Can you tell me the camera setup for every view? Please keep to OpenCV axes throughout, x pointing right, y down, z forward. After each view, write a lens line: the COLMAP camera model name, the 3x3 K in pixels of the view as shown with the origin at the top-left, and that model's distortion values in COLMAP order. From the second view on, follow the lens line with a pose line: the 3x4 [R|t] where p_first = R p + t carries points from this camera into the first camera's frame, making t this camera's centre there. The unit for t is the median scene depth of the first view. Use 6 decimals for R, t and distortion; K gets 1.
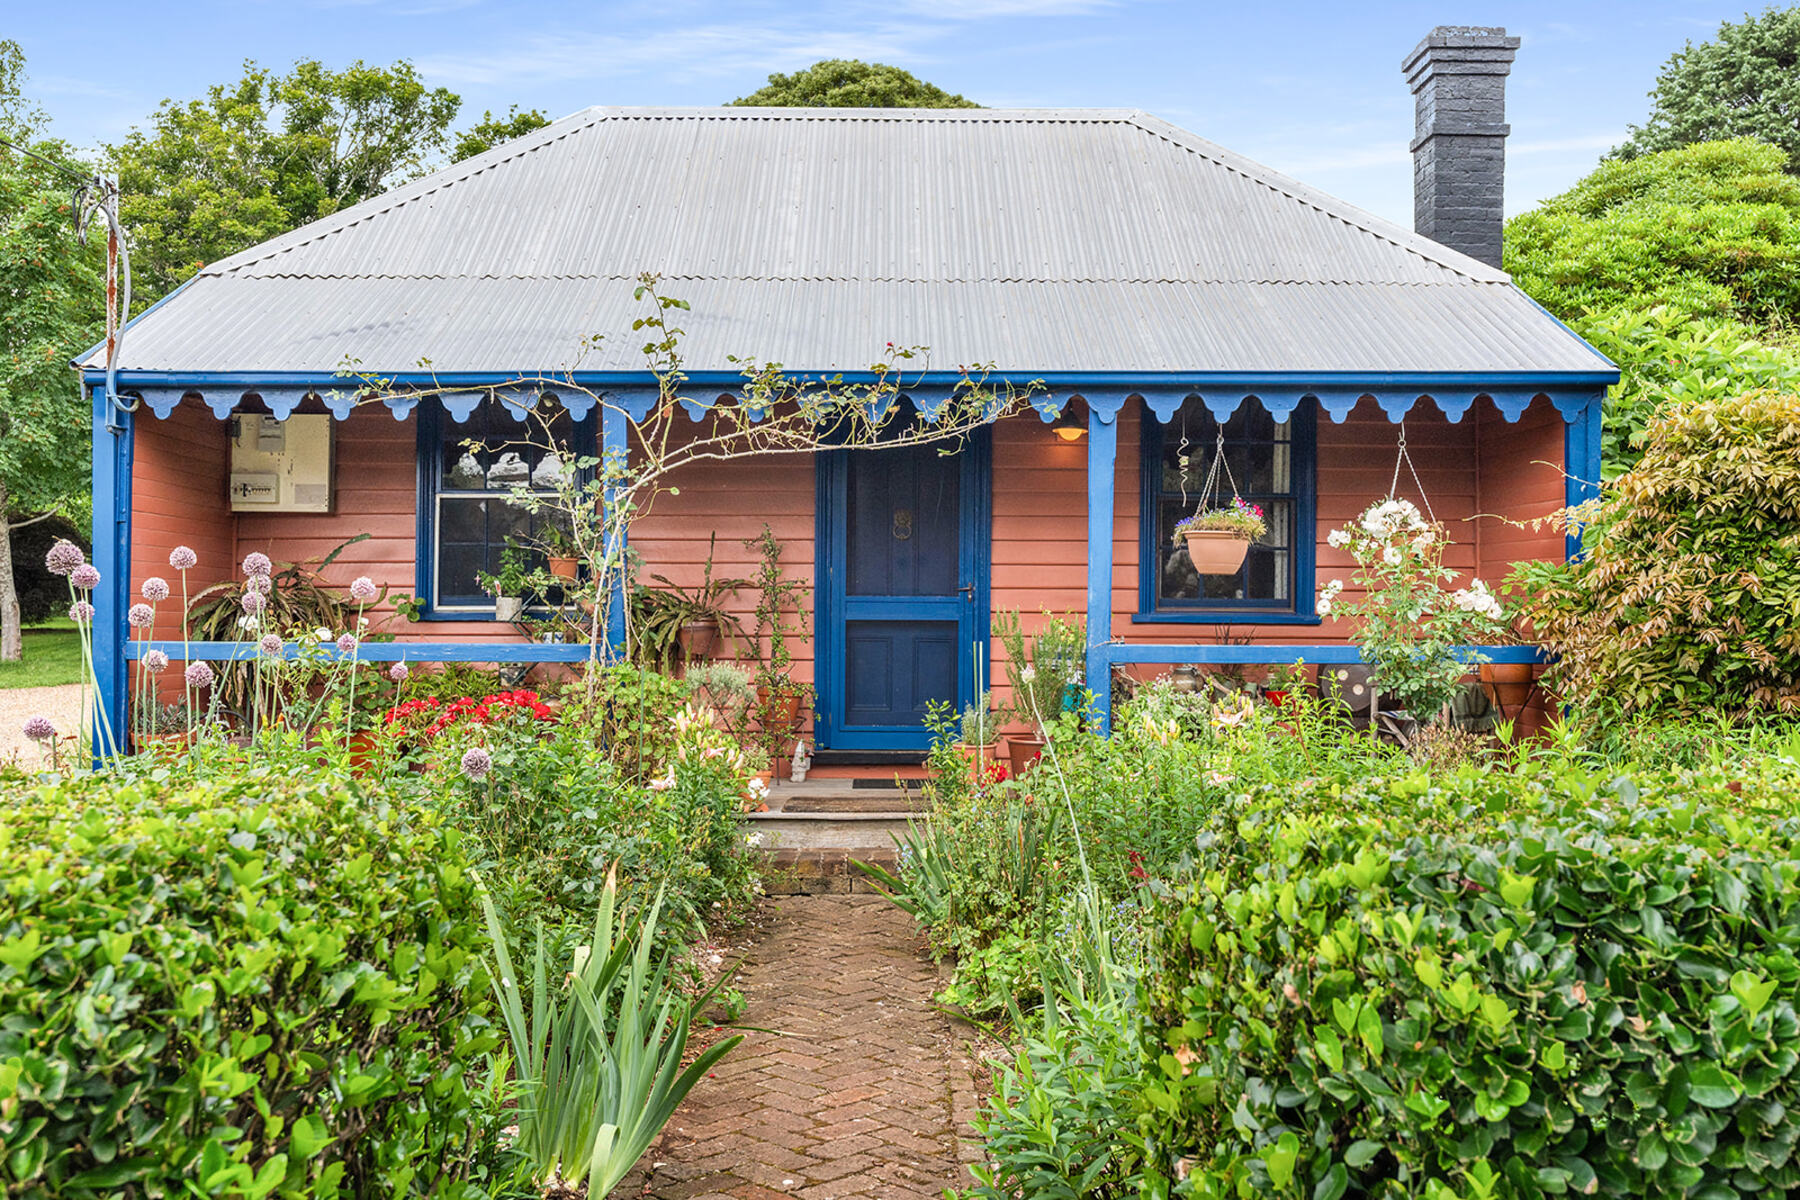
lens RADIAL K [[1871.8, 0, 900.2], [0, 1871.8, 406.5], [0, 0, 1]] dist [-0.012602, 0.001691]
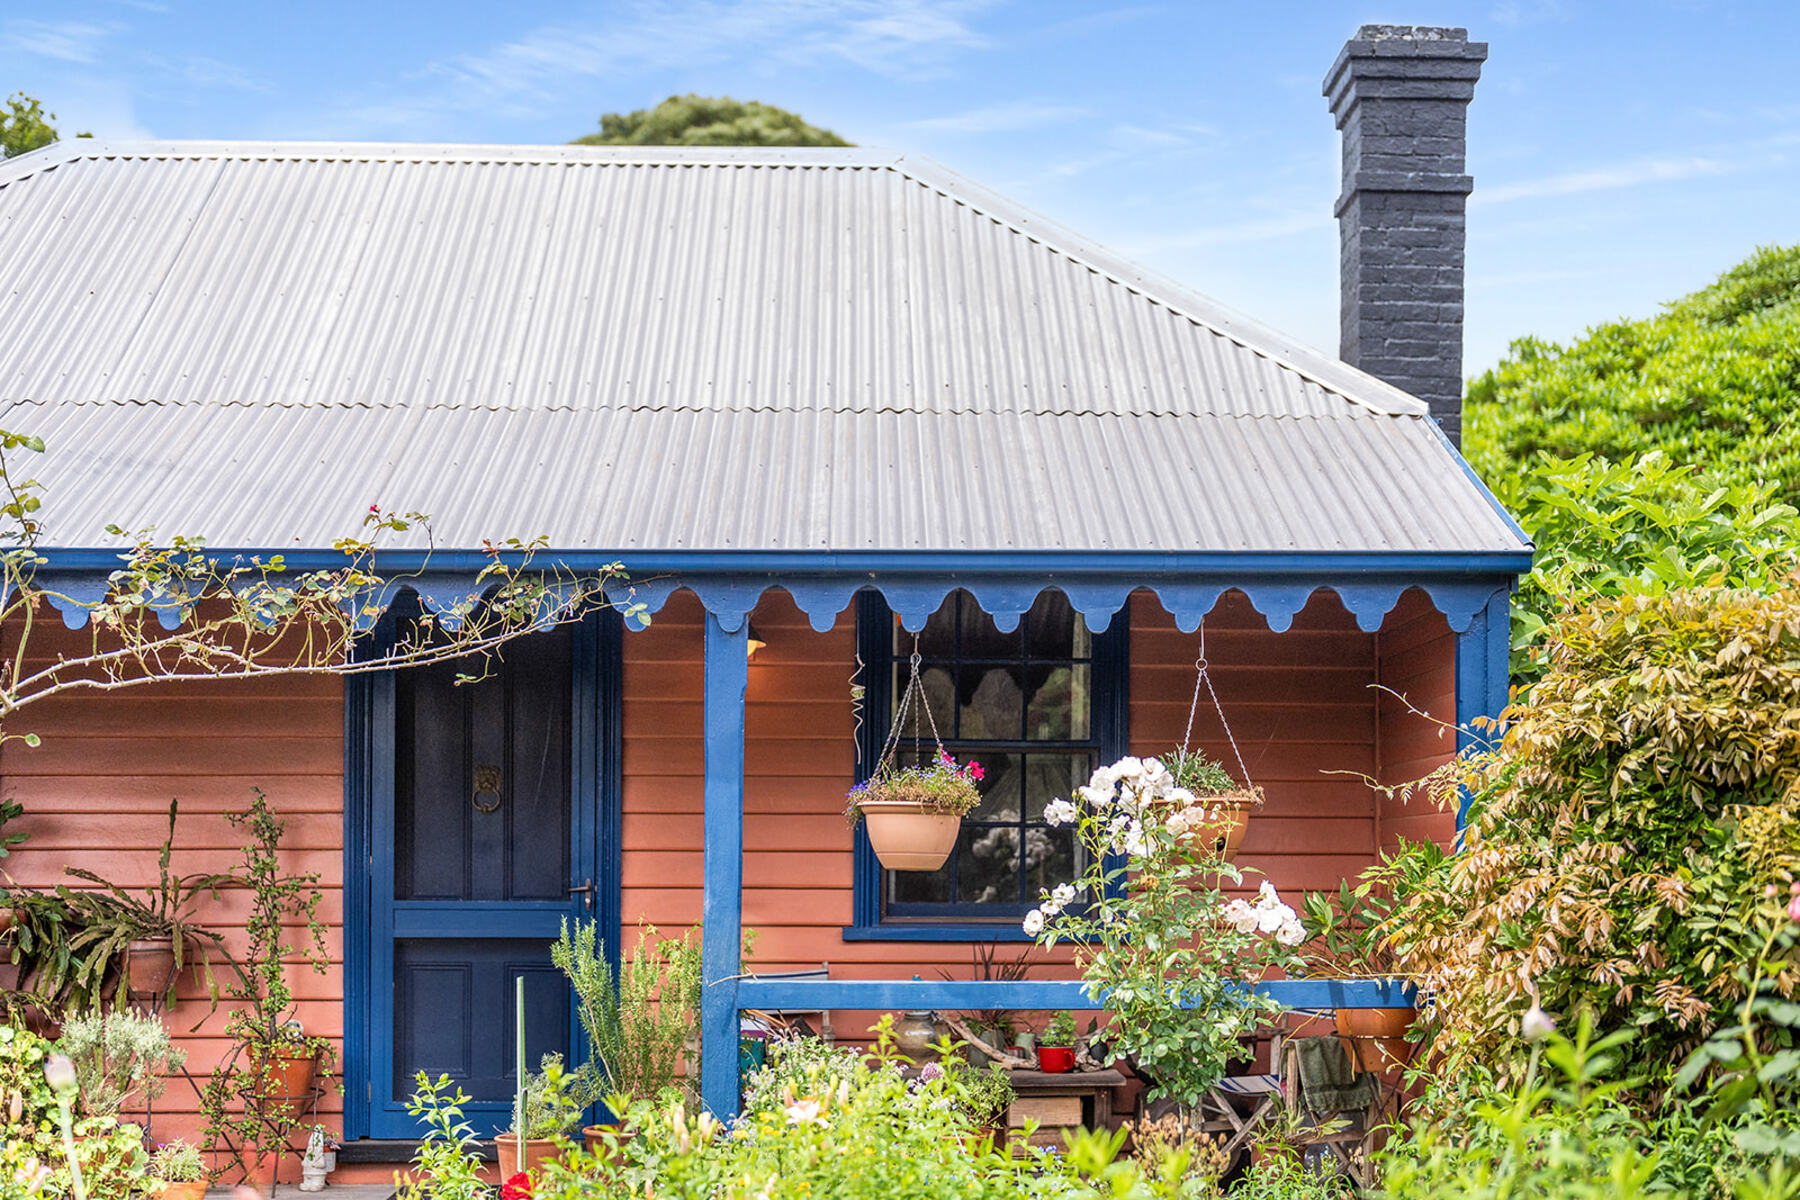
lens RADIAL K [[2608.5, 0, 1109.5], [0, 2608.5, 596.4], [0, 0, 1]] dist [-0.017853, -0.002319]
pose [[0.999460, 0.001361, 0.032816, 0.207938], [-0.001311, 0.999998, -0.001533, -0.002107], [-0.032818, 0.001489, 0.999460, 0.110825]]
